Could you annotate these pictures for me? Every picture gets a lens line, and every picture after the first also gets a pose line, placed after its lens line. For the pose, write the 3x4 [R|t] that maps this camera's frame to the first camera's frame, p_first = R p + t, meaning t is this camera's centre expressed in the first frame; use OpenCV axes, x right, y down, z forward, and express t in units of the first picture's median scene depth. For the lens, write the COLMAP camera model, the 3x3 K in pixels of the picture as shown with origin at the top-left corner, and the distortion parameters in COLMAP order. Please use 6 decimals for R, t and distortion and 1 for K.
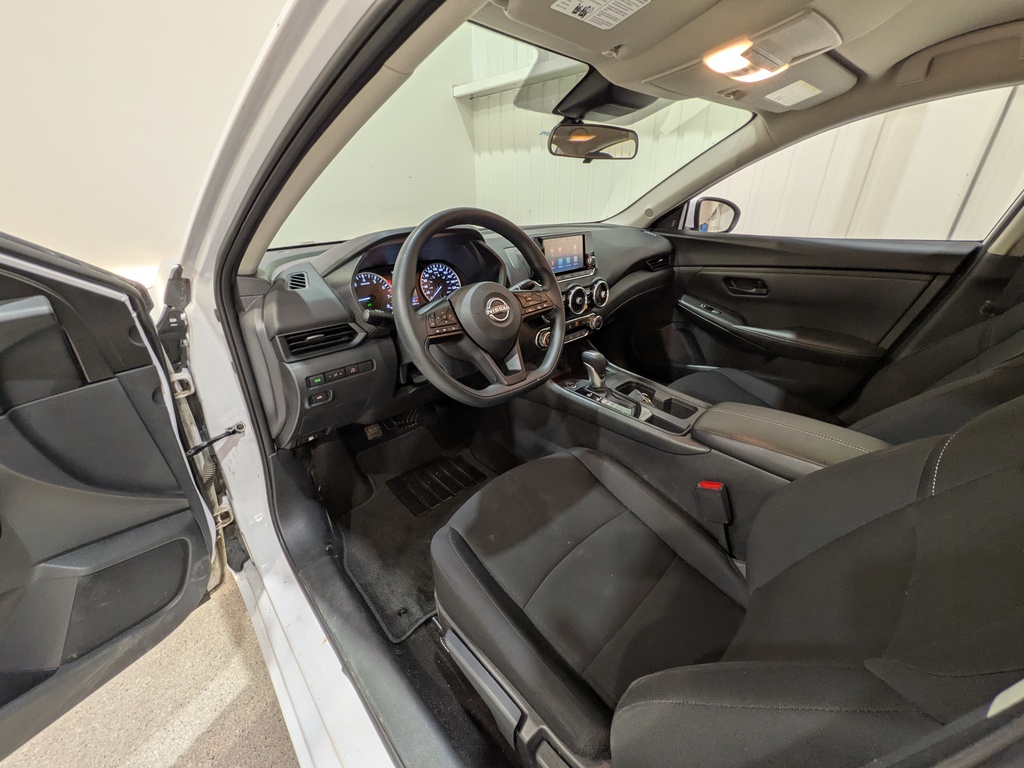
lens RADIAL K [[410.3, 0, 515.3], [0, 410.3, 378.3], [0, 0, 1]] dist [0.004040, -0.000082]
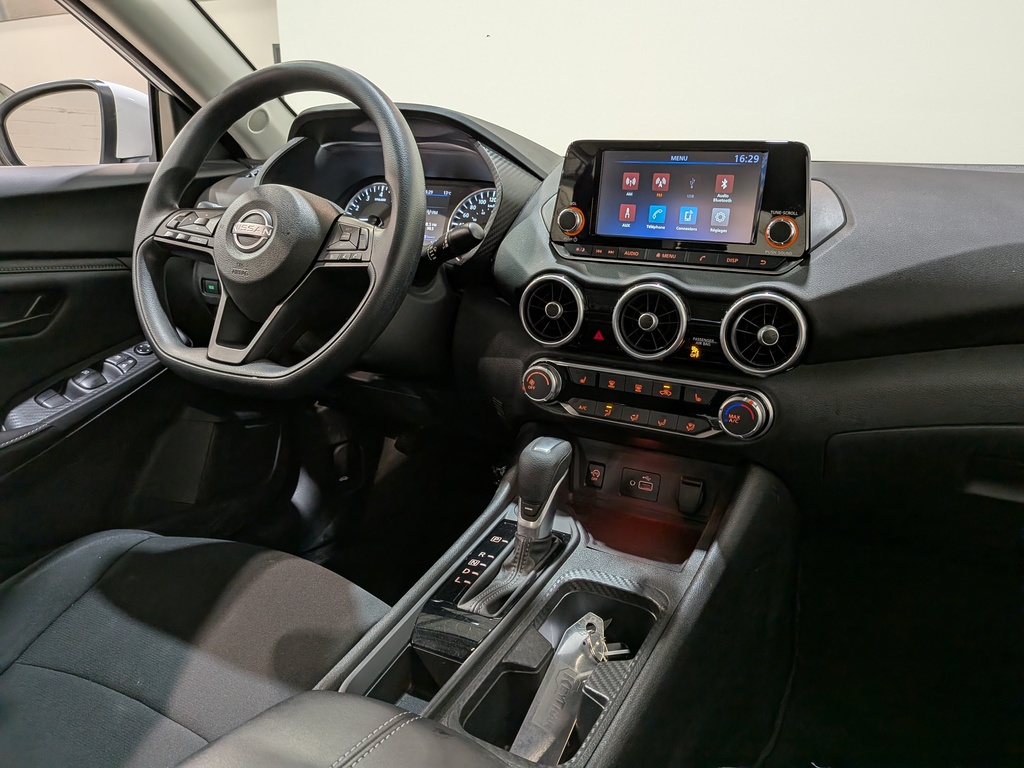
lens RADIAL K [[752.7, 0, 517.6], [0, 752.7, 393.1], [0, 0, 1]] dist [0.059672, -0.103906]
pose [[0.331865, 0.300572, -0.894160, 0.764260], [-0.410100, 0.899589, 0.150189, -0.192892], [0.849519, 0.316853, 0.421807, 0.667289]]
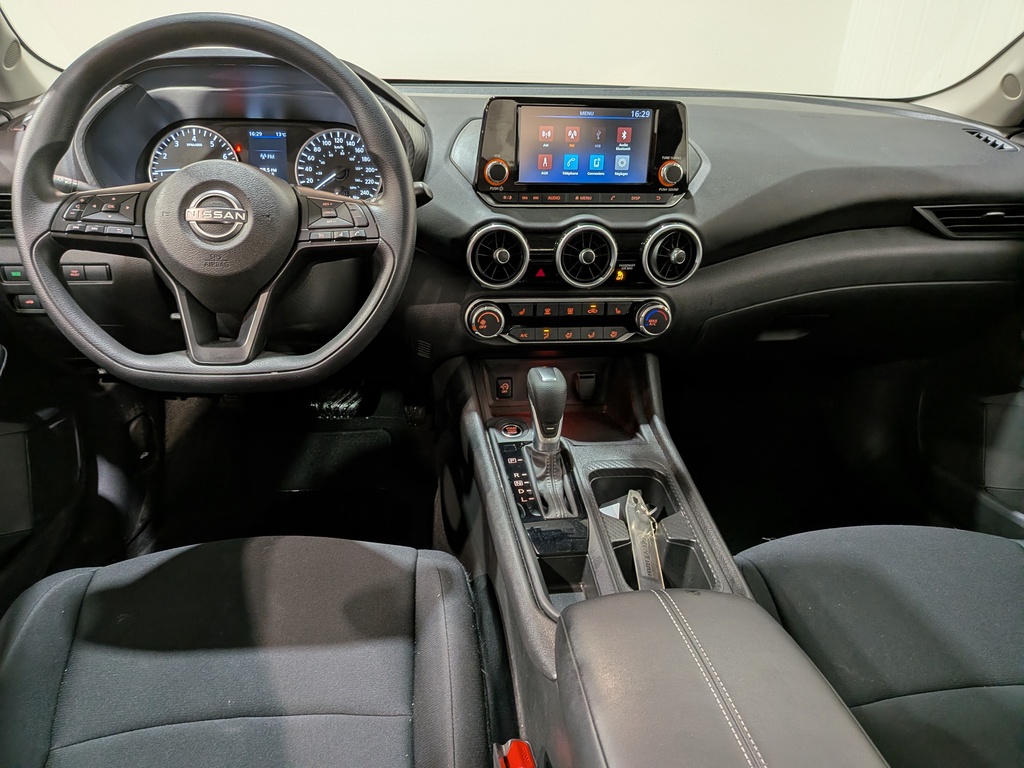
lens RADIAL K [[752.7, 0, 496.7], [0, 752.7, 409.3], [0, 0, 1]] dist [0.059672, -0.103906]
pose [[0.803653, 0.305763, -0.510540, 0.566347], [-0.284623, 0.950913, 0.121471, -0.107687], [0.522620, 0.047690, 0.851231, 0.273731]]
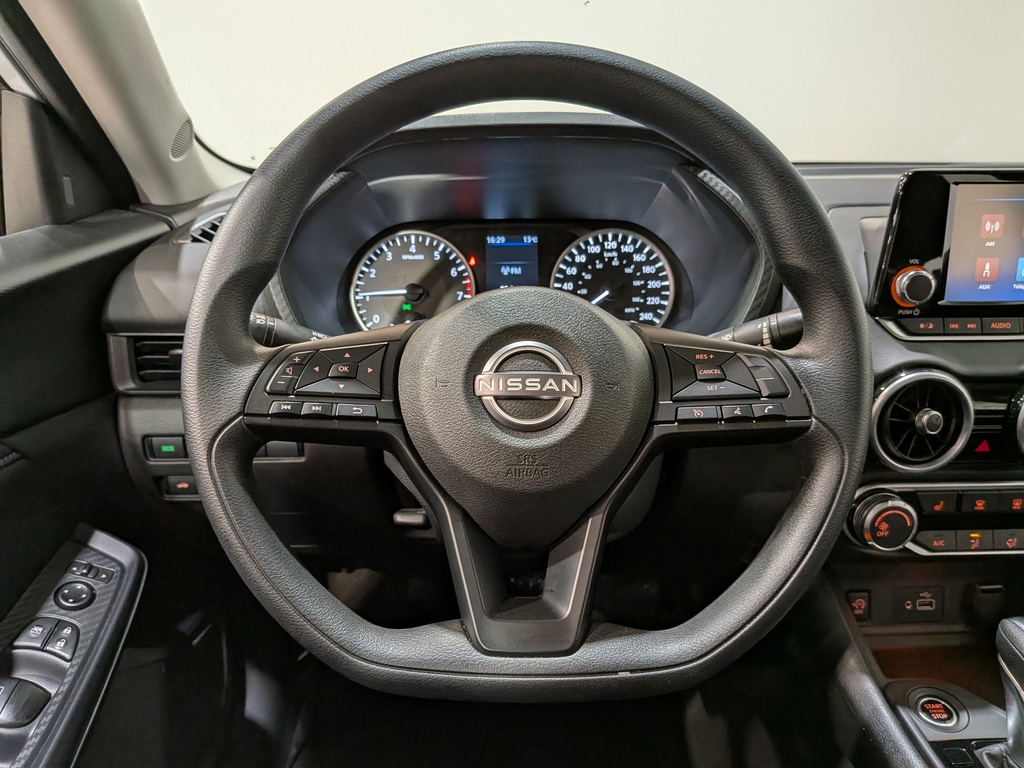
lens RADIAL K [[752.7, 0, 499.9], [0, 752.7, 406.6], [0, 0, 1]] dist [0.059672, -0.103906]
pose [[0.733582, 0.240058, -0.635791, 0.199726], [-0.280047, 0.959192, 0.039045, -0.119029], [0.619218, 0.149408, 0.770873, 0.413793]]
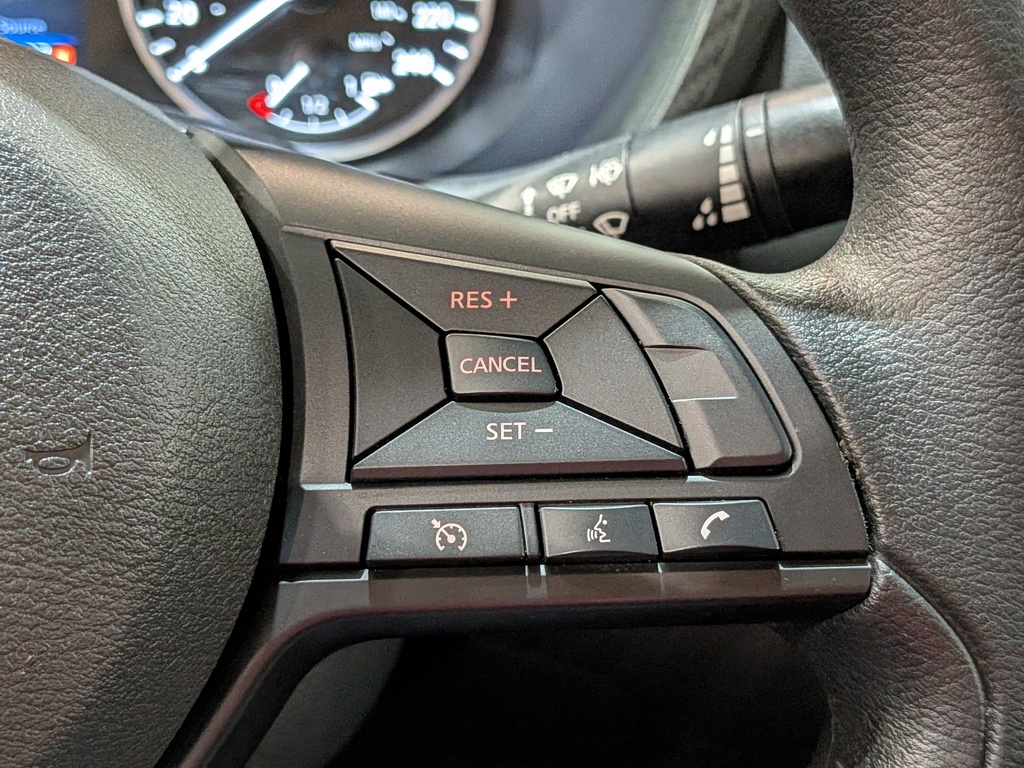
lens RADIAL K [[1519.1, 0, 509.3], [0, 1519.1, 382.0], [0, 0, 1]] dist [0.137834, 0.000000]
pose [[0.832037, 0.301709, -0.465495, 0.120033], [-0.285185, 0.952418, 0.107559, -0.171798], [0.475798, 0.043259, 0.878490, 0.607765]]
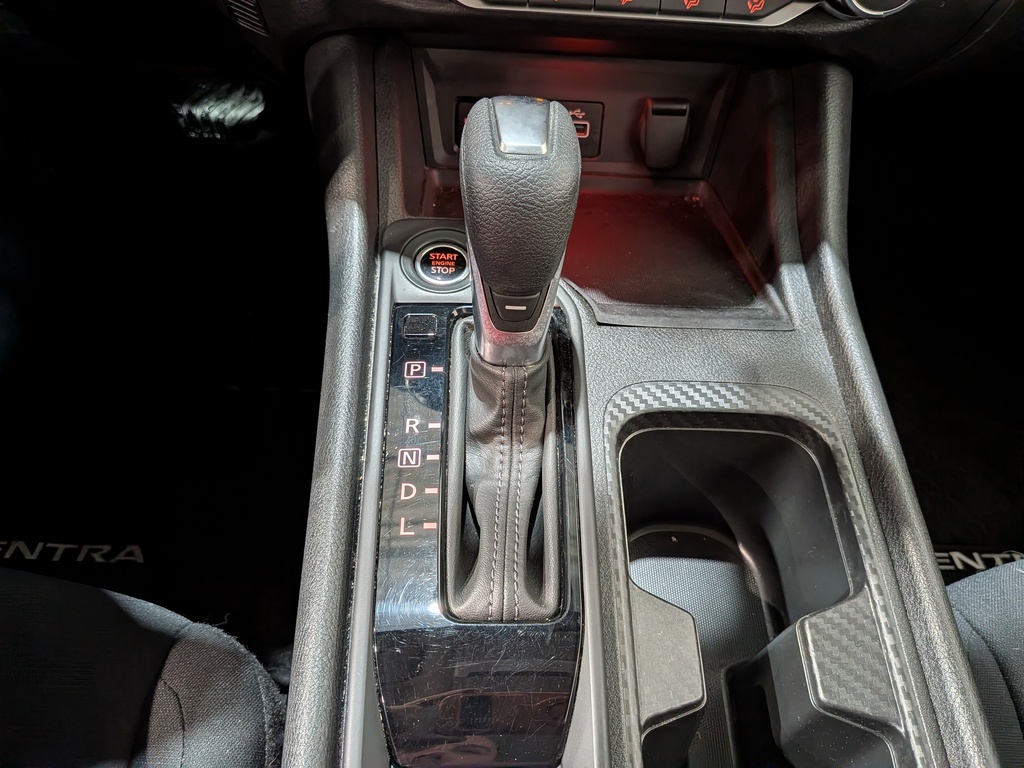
lens RADIAL K [[752.7, 0, 523.3], [0, 752.7, 393.8], [0, 0, 1]] dist [0.059672, -0.103906]
pose [[0.735508, 0.547934, -0.398493, 0.333505], [-0.341895, 0.807957, 0.479910, -0.109635], [0.584924, -0.216735, 0.781594, 0.774688]]
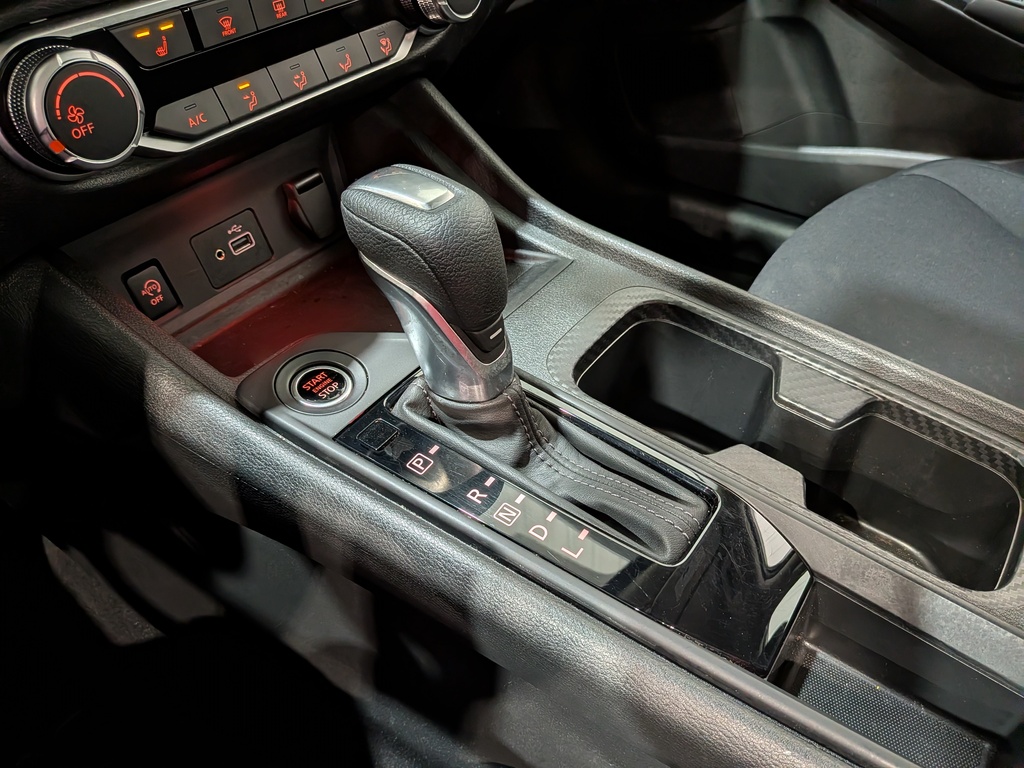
lens RADIAL K [[752.7, 0, 519.0], [0, 752.7, 405.3], [0, 0, 1]] dist [0.059672, -0.103906]
pose [[0.981427, -0.125197, 0.145350, 0.175023], [0.073654, 0.945527, 0.317101, -0.070686], [-0.177132, -0.300506, 0.937188, 0.710463]]
